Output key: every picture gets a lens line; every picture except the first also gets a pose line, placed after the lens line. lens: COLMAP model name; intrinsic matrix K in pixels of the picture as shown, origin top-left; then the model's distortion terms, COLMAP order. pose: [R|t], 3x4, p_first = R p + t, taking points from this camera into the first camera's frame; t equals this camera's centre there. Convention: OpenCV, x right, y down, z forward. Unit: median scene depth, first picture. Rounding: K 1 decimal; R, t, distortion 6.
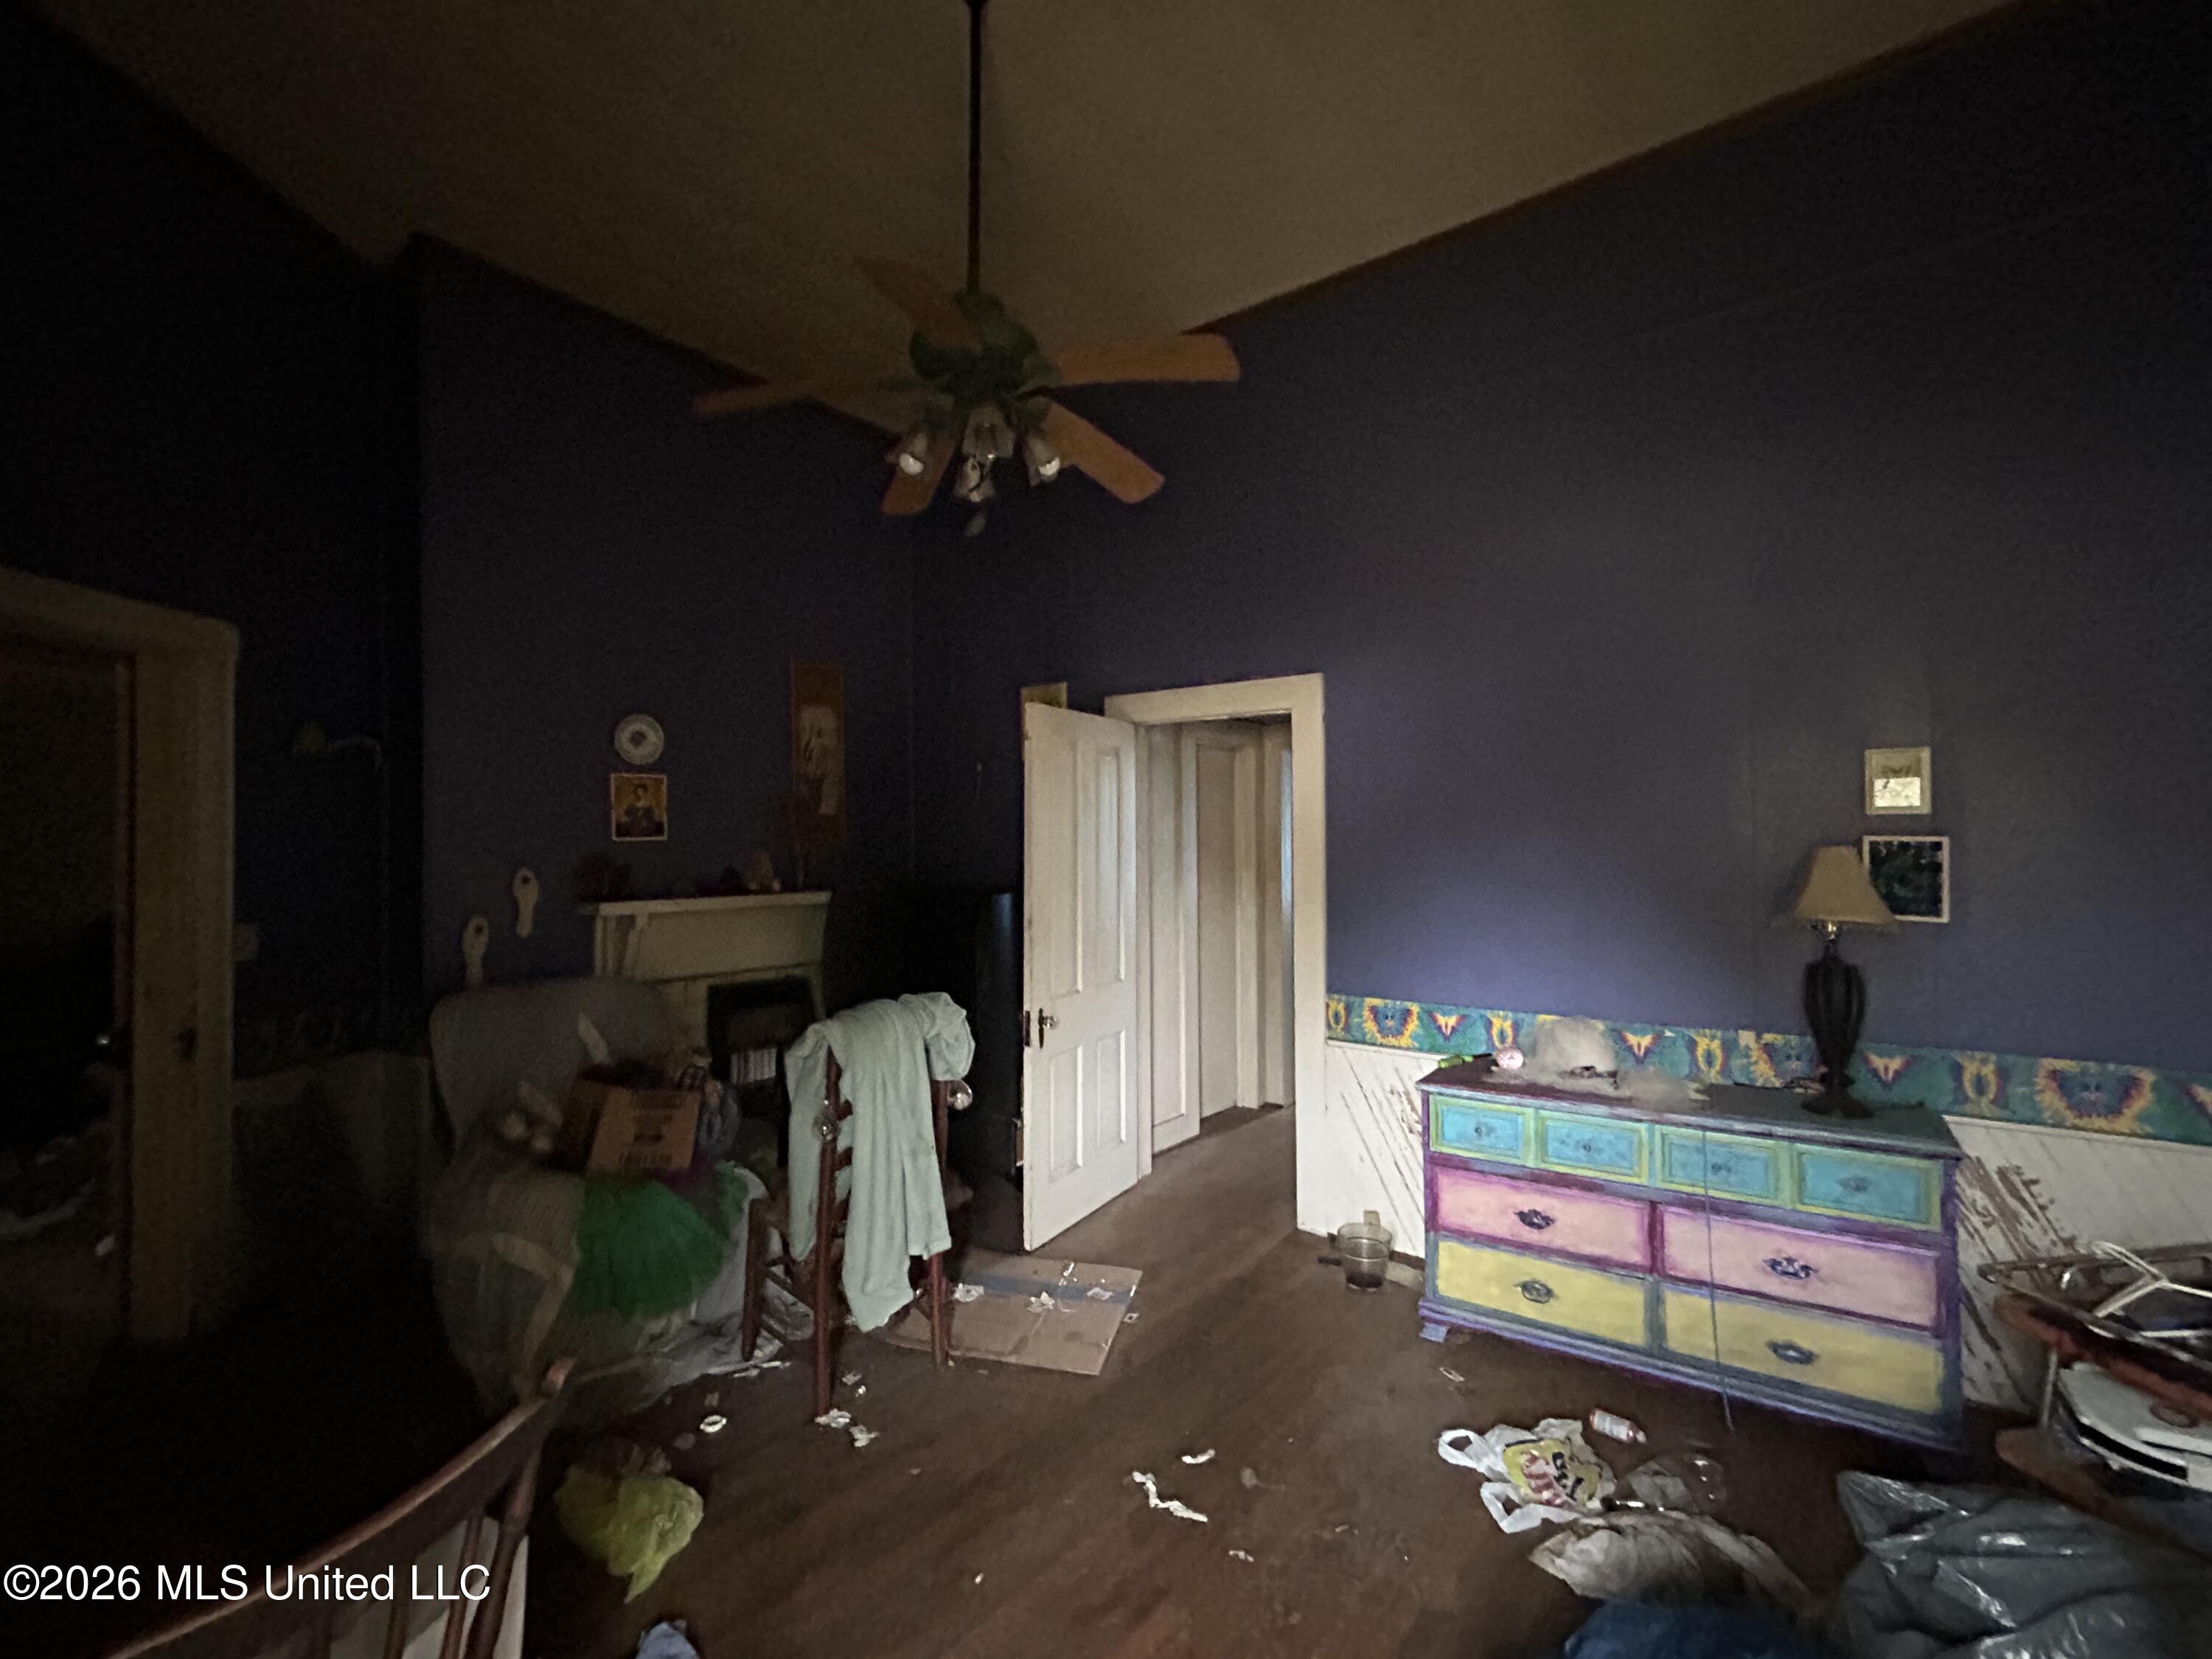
lens RADIAL K [[978.1, 0, 1106.0], [0, 978.1, 829.5], [0, 0, 1]] dist [0.000519, 0.000077]
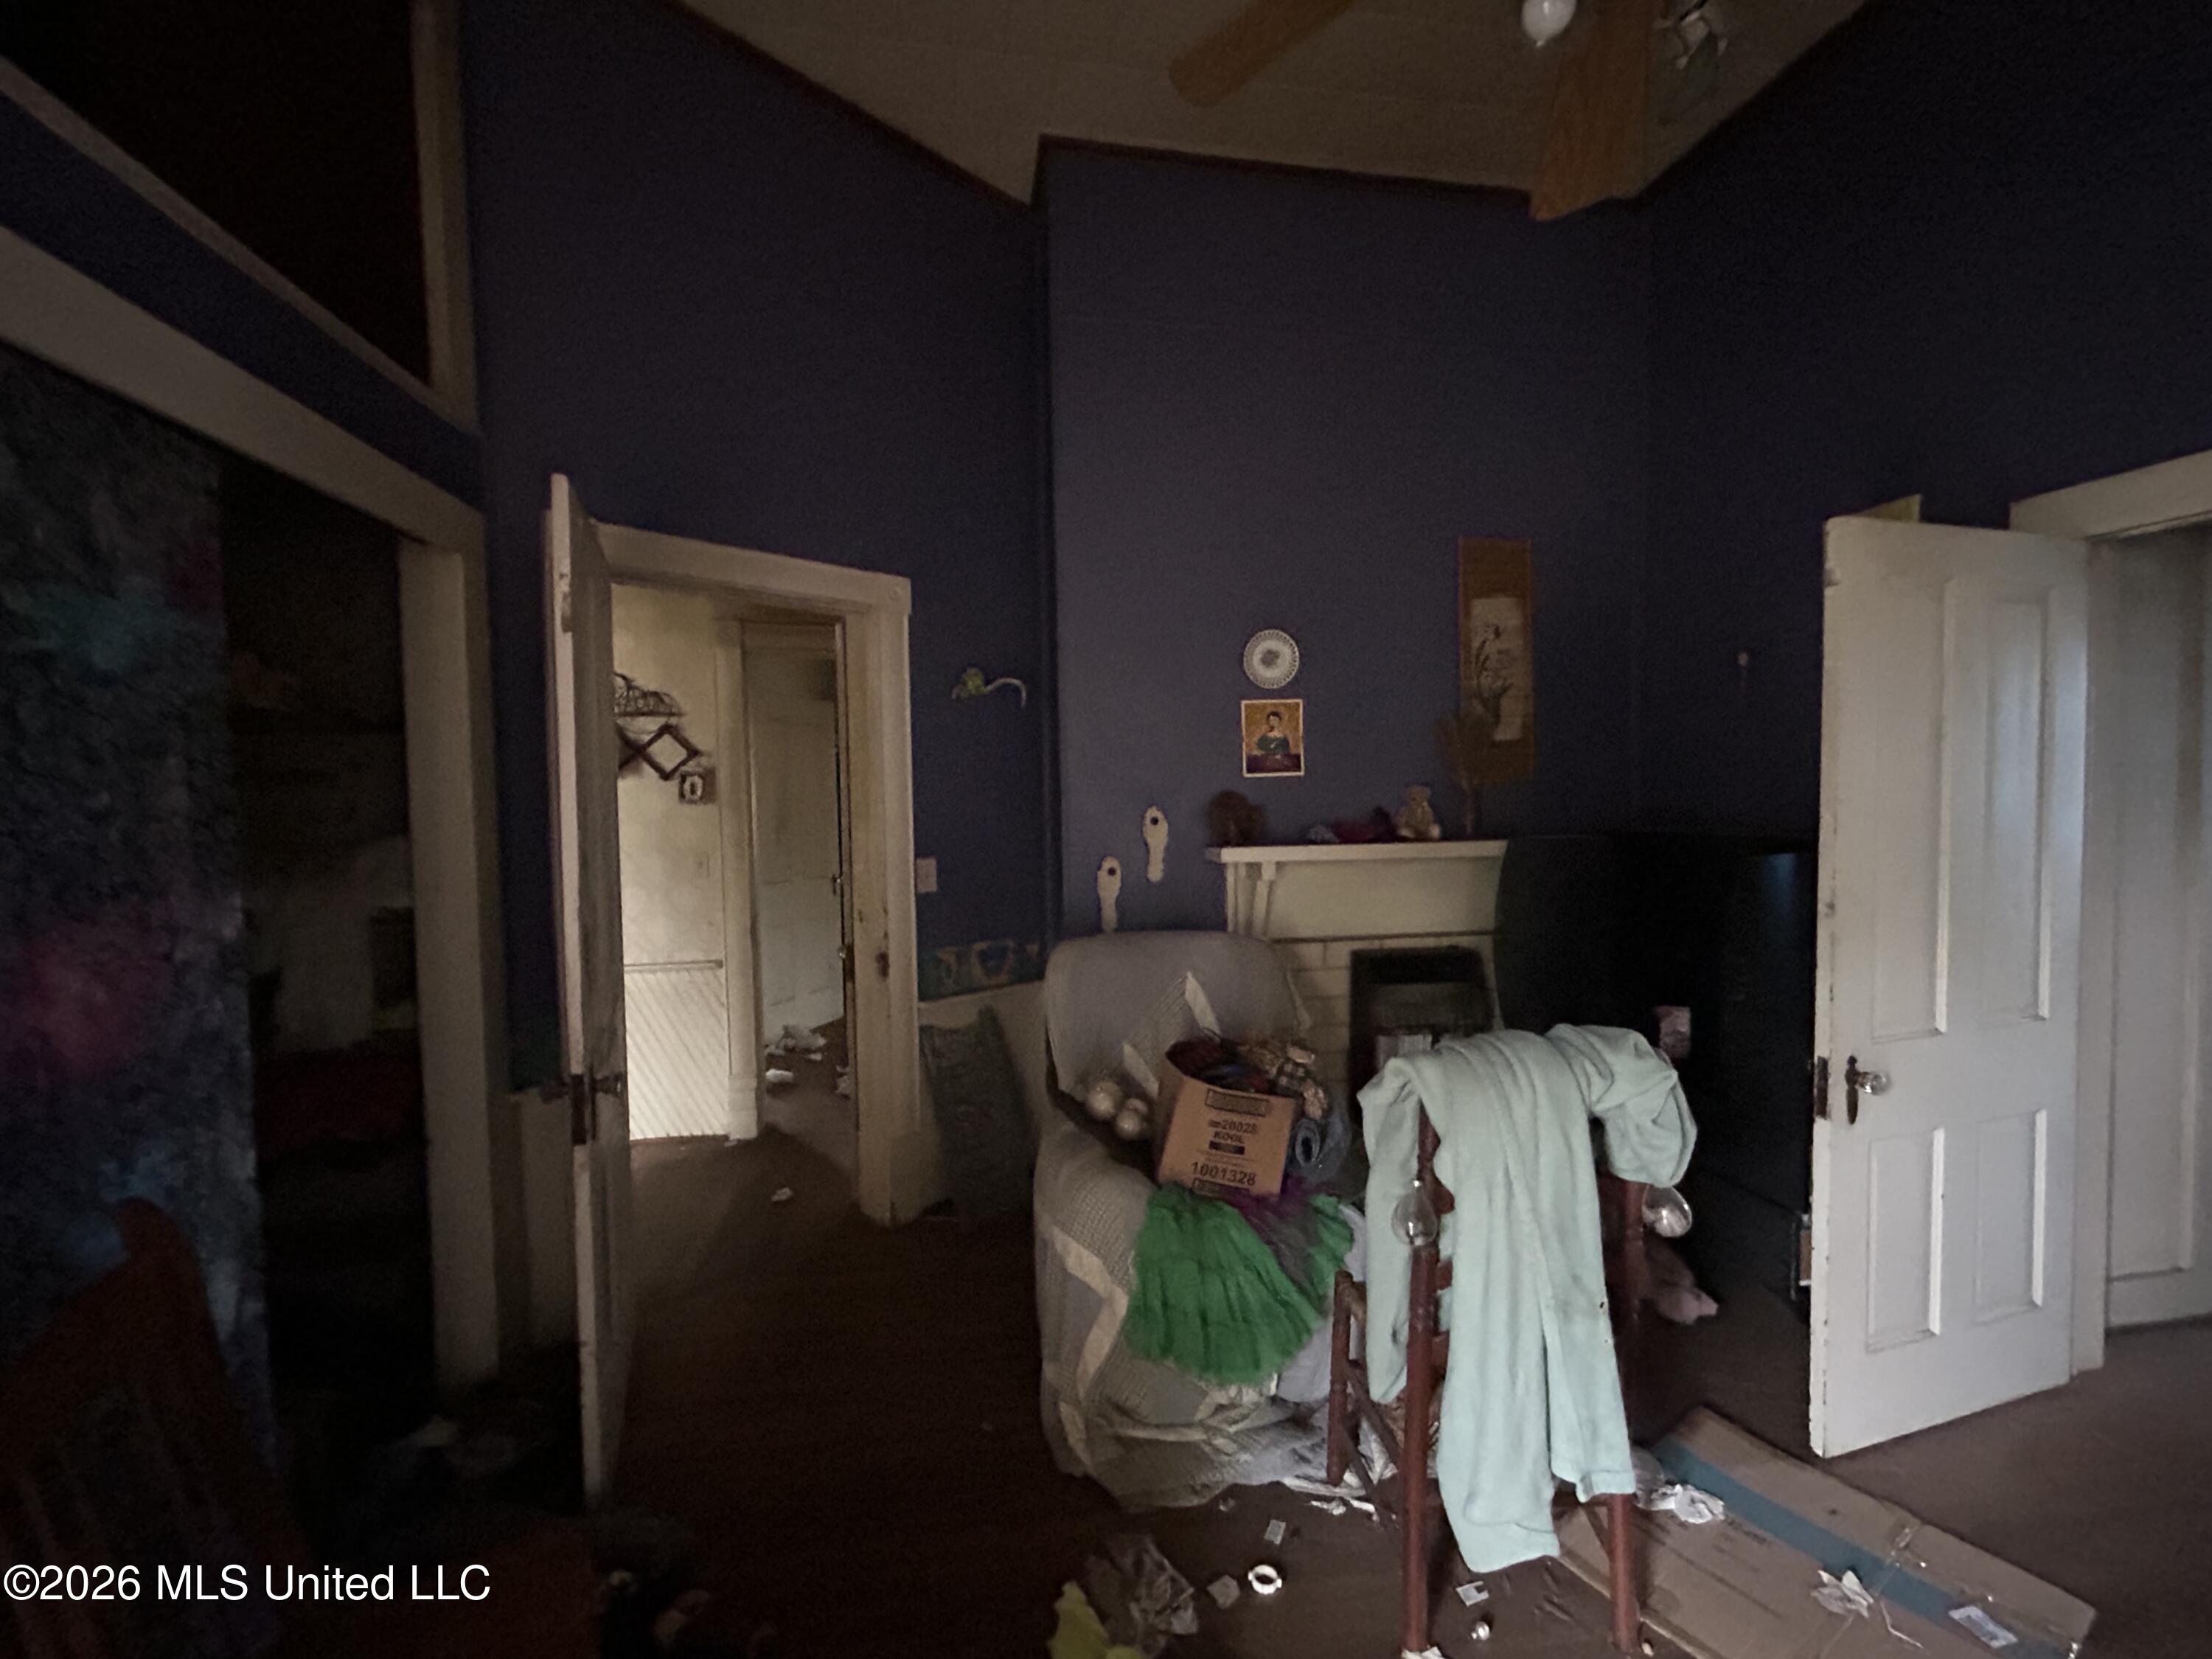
lens RADIAL K [[964.4, 0, 1110.9], [0, 964.4, 823.8], [0, 0, 1]] dist [-0.004260, 0.002706]
pose [[0.744181, 0.017219, -0.667756, -0.016996], [0.020766, 0.998588, 0.048893, 0.010431], [0.667655, -0.050252, 0.742773, 0.335356]]
